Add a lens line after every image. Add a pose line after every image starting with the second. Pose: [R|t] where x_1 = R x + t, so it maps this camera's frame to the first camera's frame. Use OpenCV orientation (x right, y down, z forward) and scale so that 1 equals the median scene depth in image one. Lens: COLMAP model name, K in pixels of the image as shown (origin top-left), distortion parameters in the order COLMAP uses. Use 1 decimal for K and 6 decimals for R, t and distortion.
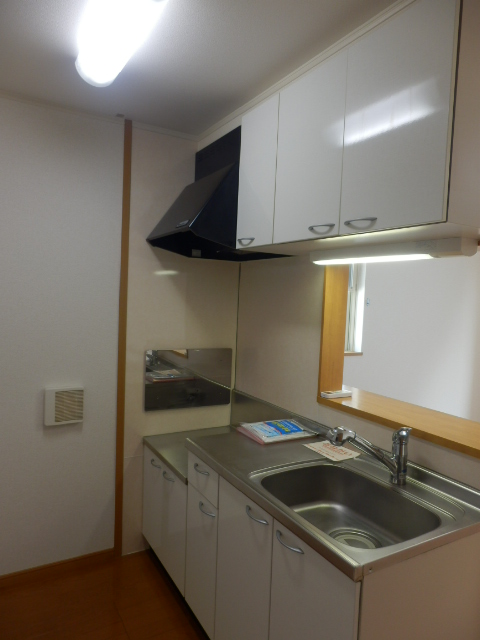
lens RADIAL K [[450.2, 0, 240.1], [0, 450.2, 322.6], [0, 0, 1]] dist [0.005348, 0.002712]
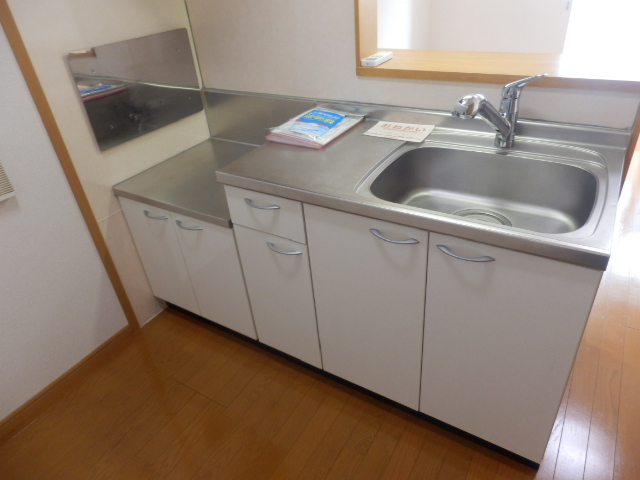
lens RADIAL K [[450.2, 0, 316.4], [0, 450.2, 236.0], [0, 0, 1]] dist [0.005348, 0.002712]
pose [[0.877680, -0.345431, 0.332198, -0.234030], [0.146561, 0.853419, 0.500195, 0.017641], [-0.456288, -0.390324, 0.799656, 0.317442]]
